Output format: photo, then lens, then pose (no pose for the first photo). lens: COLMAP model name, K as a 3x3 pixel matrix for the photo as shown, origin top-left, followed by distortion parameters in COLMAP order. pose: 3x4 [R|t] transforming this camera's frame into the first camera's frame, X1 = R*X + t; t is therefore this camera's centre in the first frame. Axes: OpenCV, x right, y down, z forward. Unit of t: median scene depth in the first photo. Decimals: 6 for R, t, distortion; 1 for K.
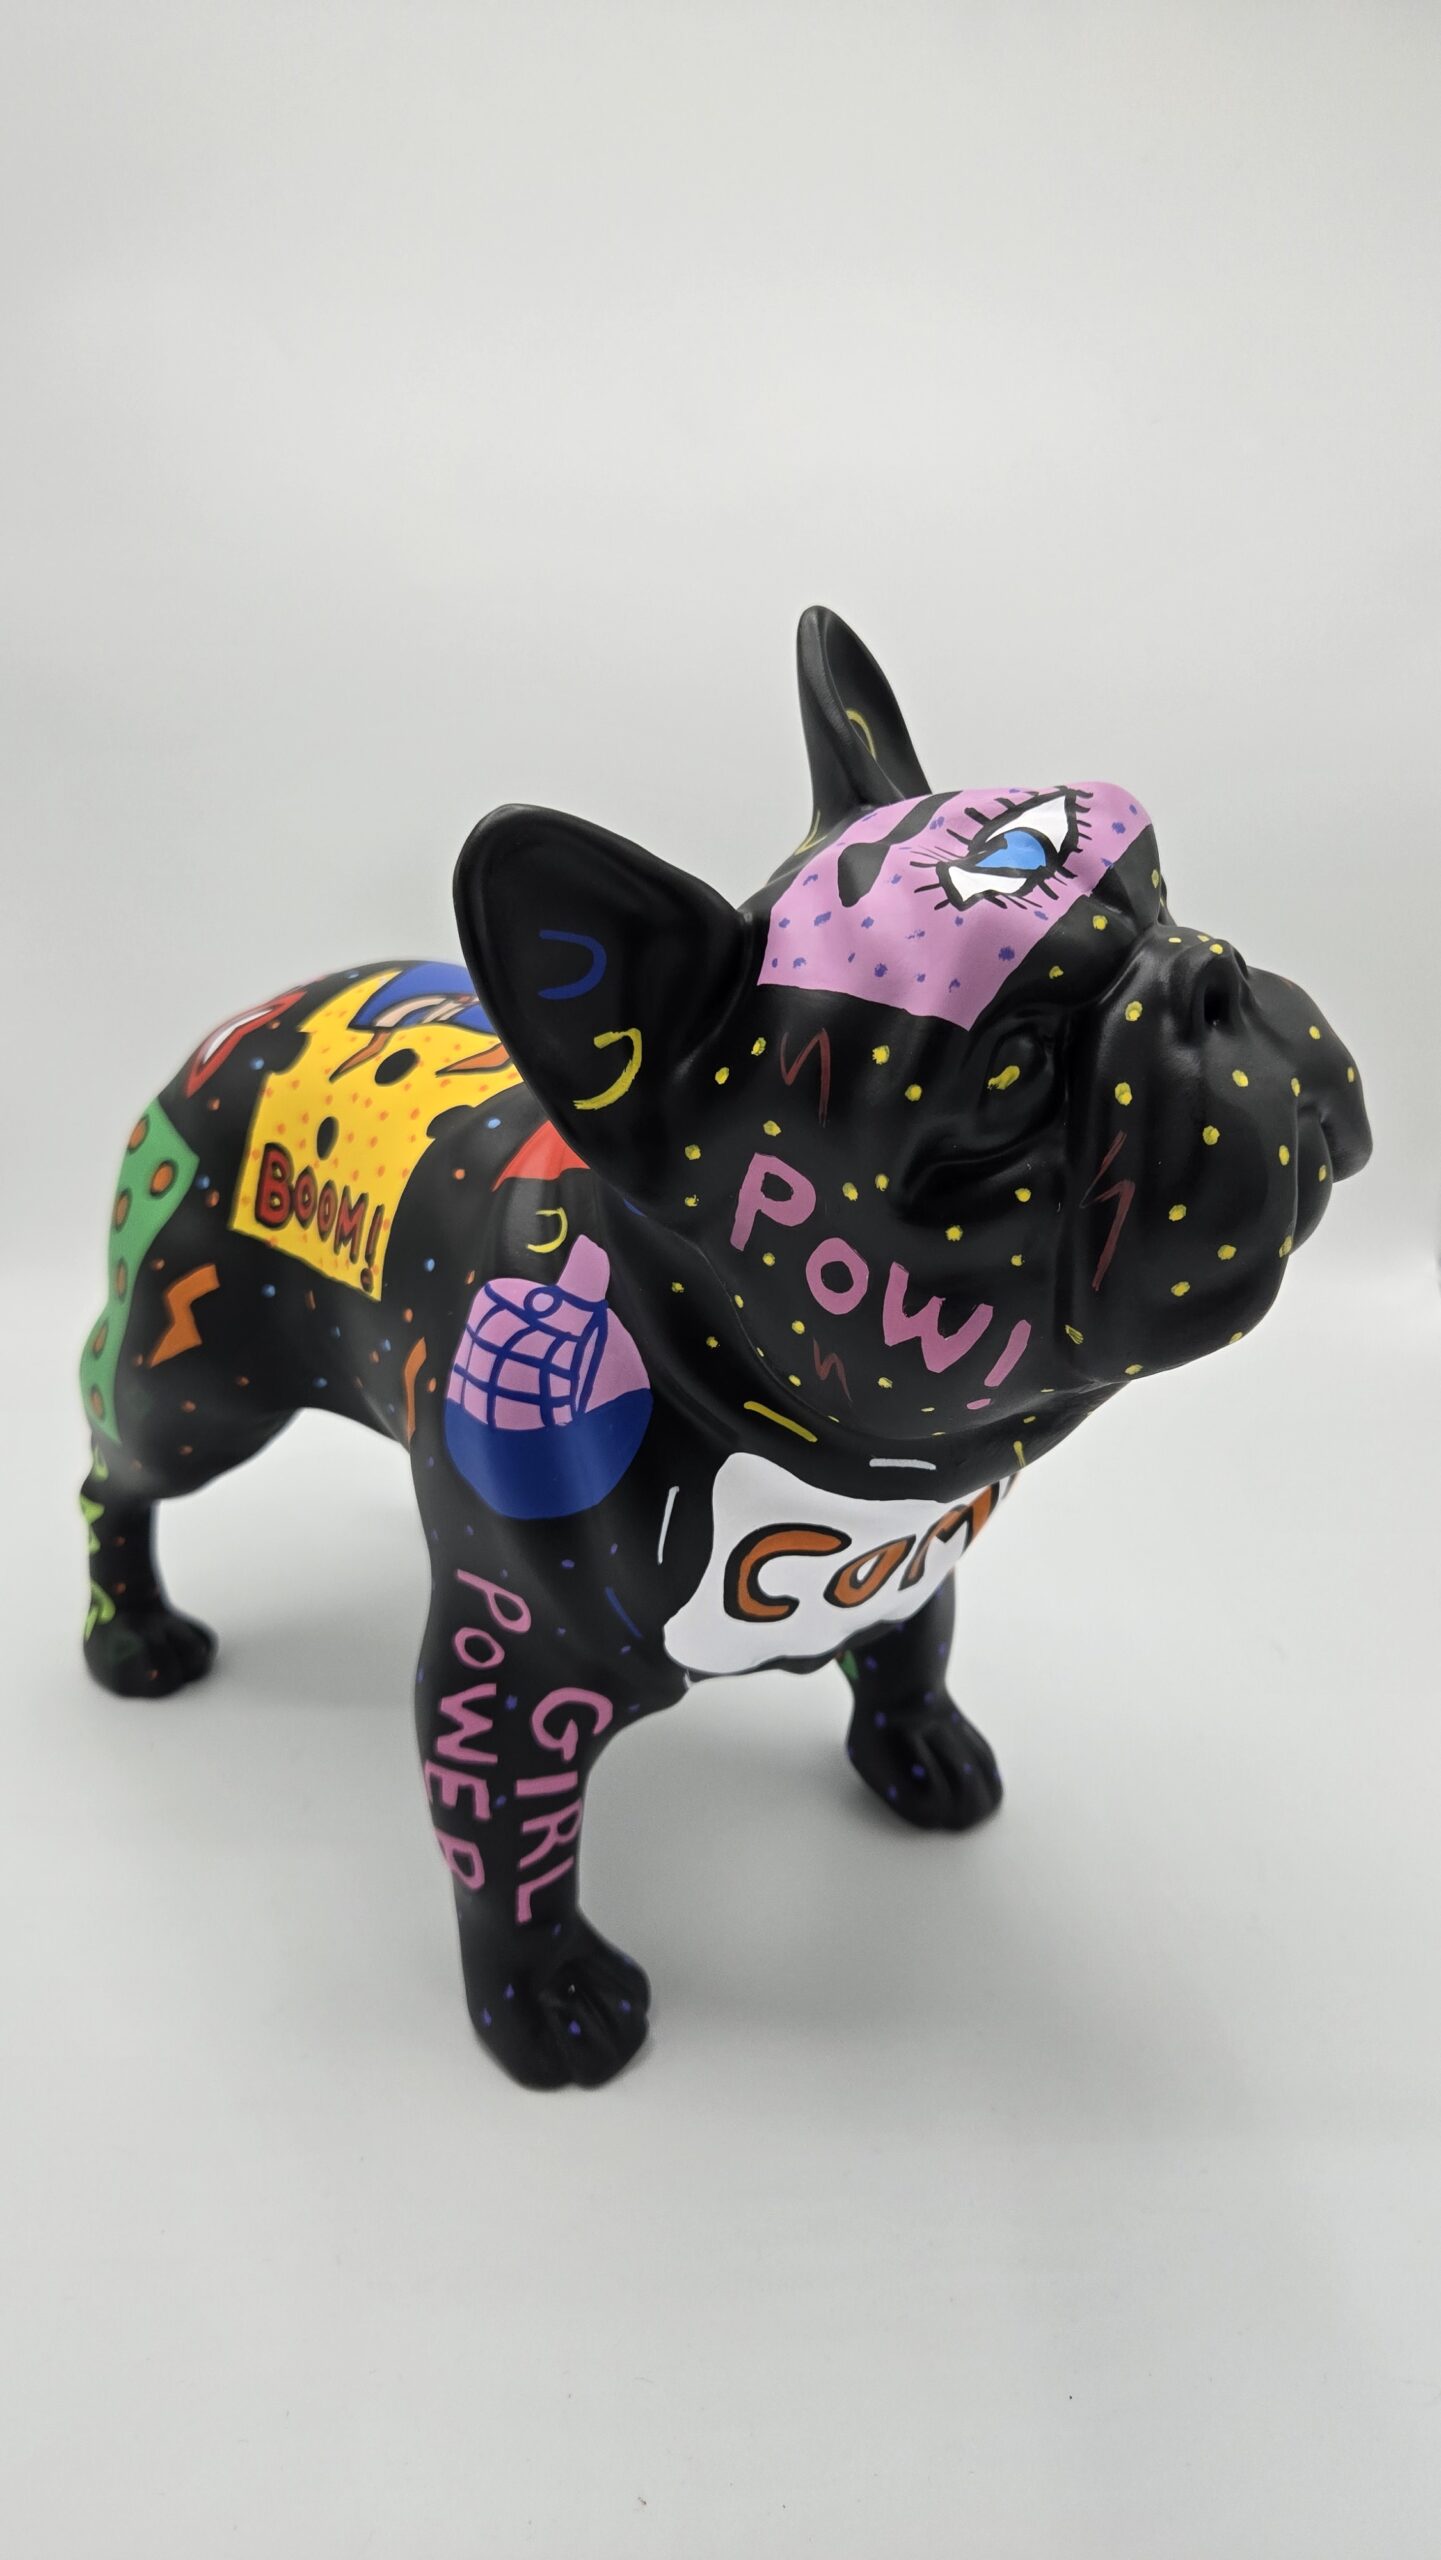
lens RADIAL K [[1826.4, 0, 720.5], [0, 1826.4, 1280.0], [0, 0, 1]] dist [0.044864, -0.000842]
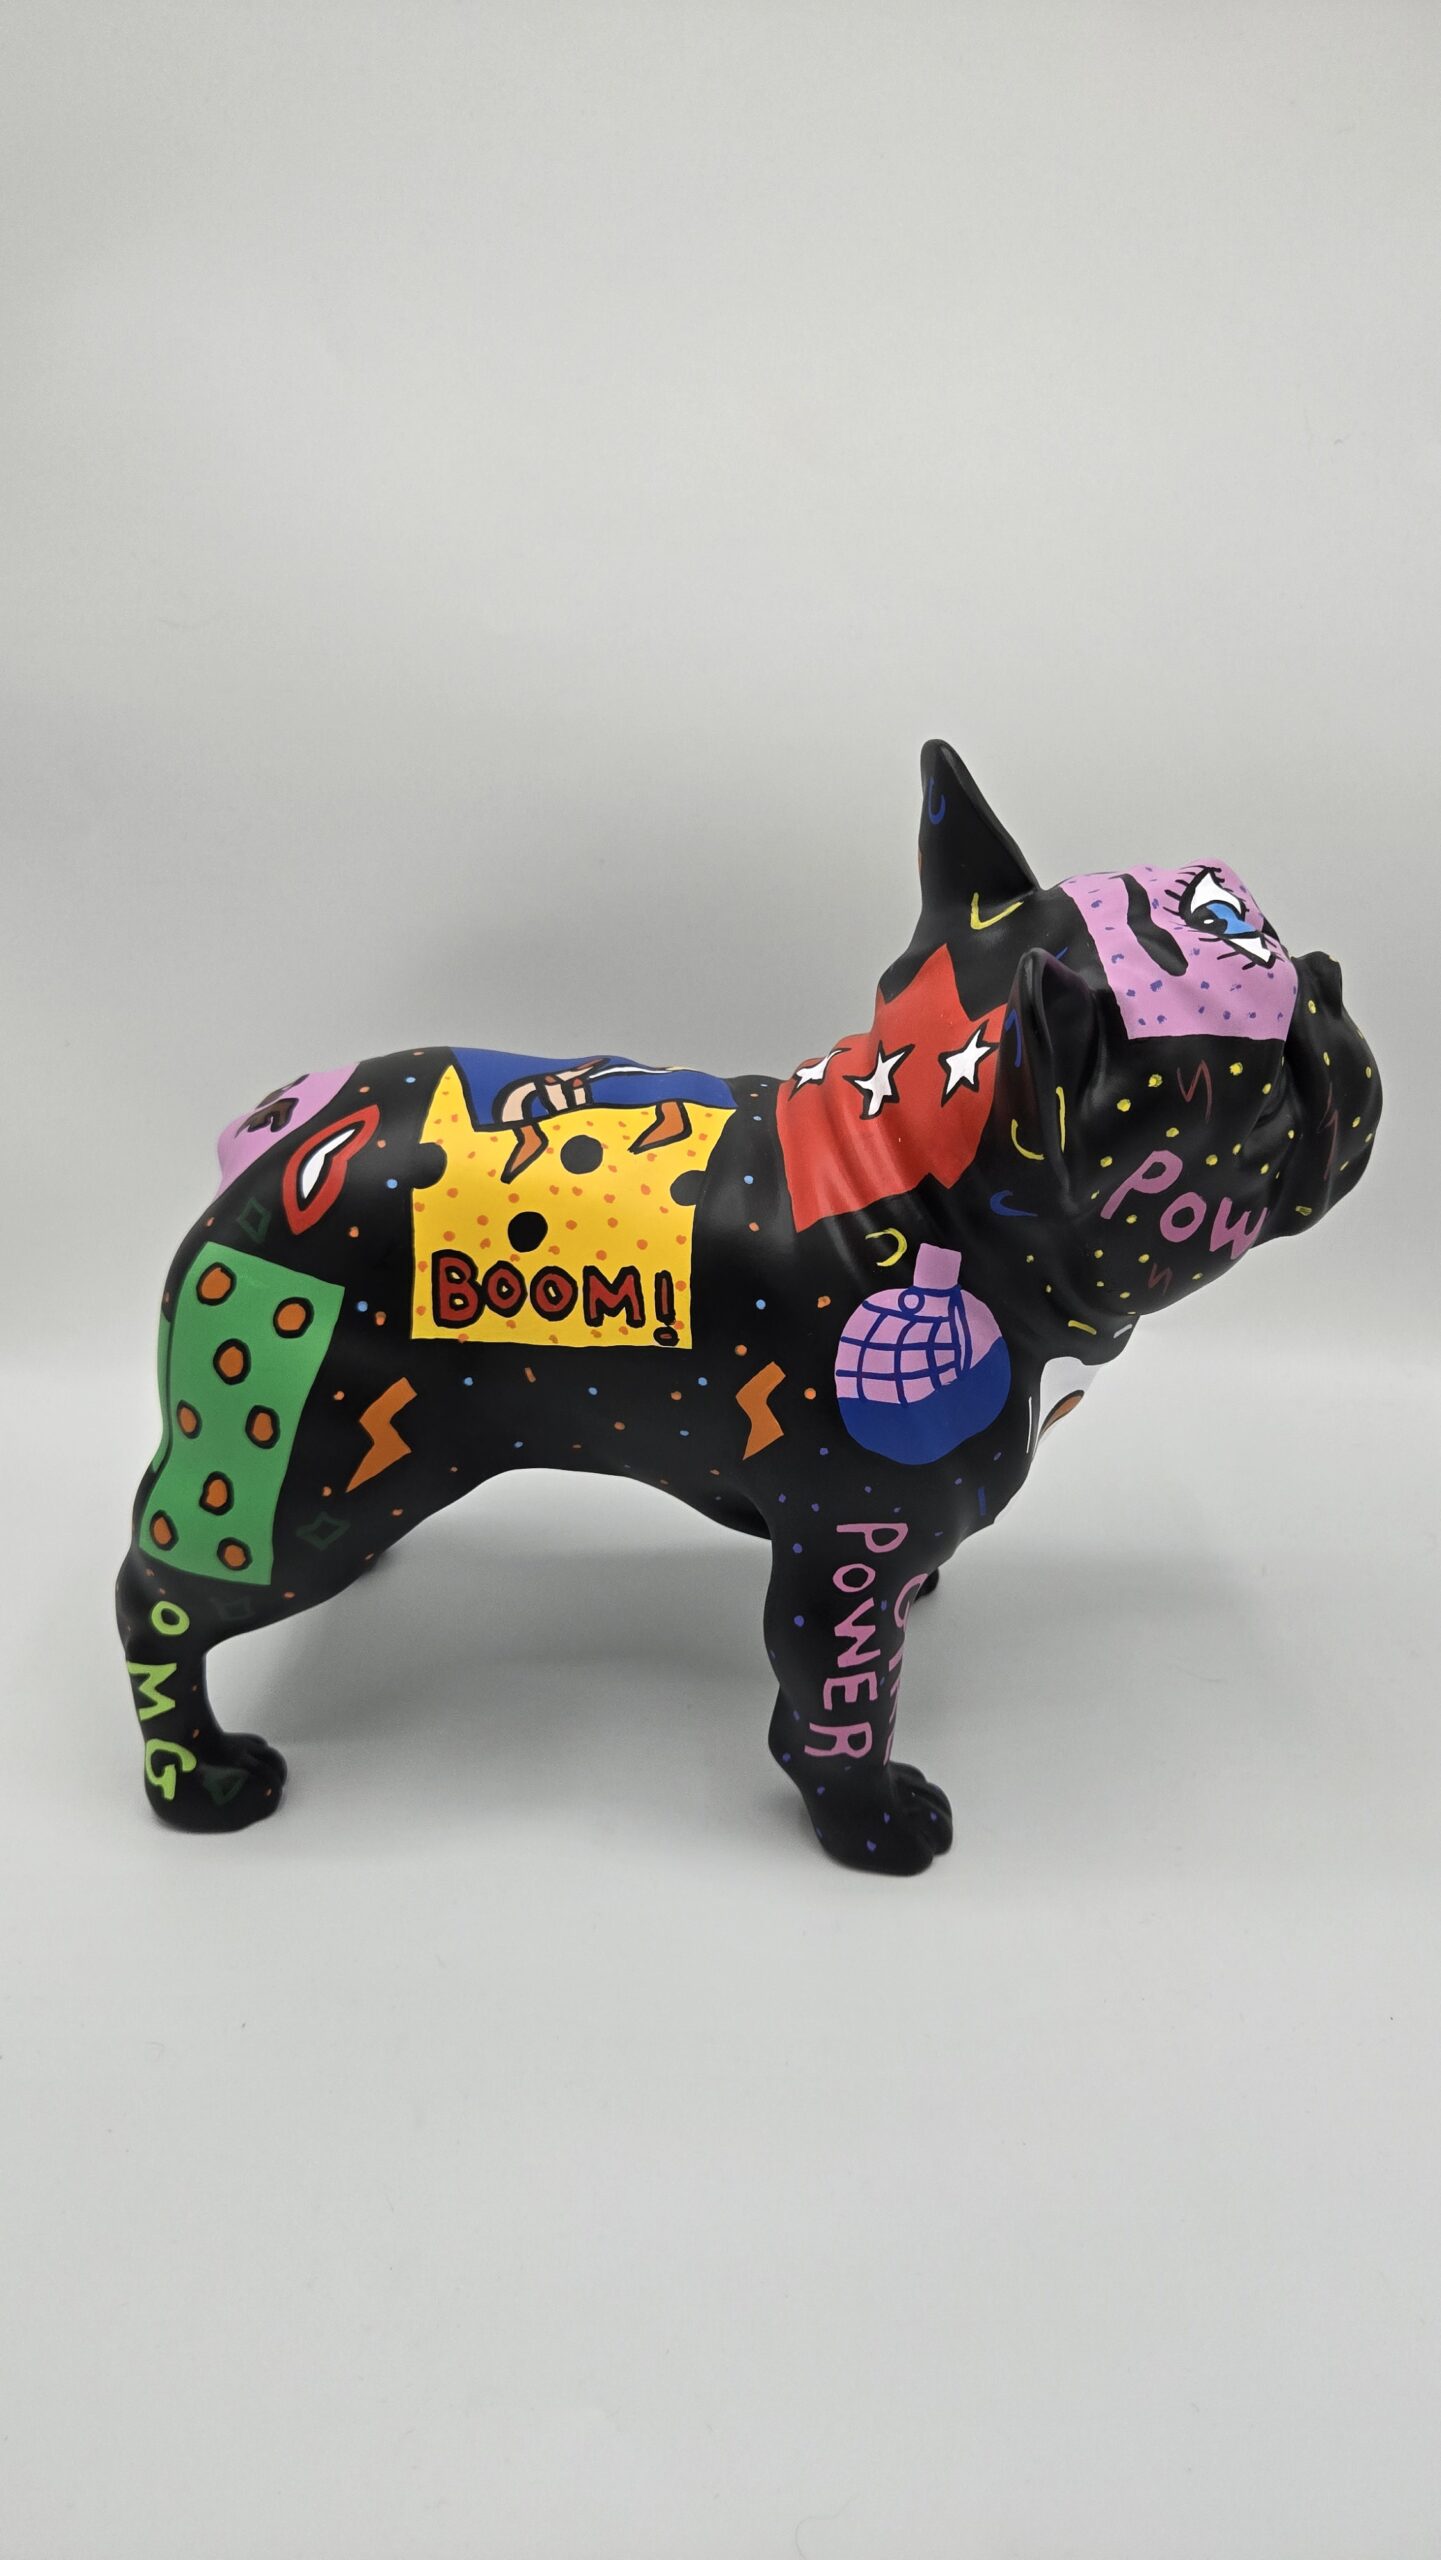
lens RADIAL K [[1826.4, 0, 720.5], [0, 1826.4, 1280.0], [0, 0, 1]] dist [0.044864, -0.000842]
pose [[0.724352, -0.298782, 0.621324, -0.927447], [0.232194, 0.954288, 0.188202, -0.258780], [-0.649154, 0.007943, 0.760616, 0.084799]]
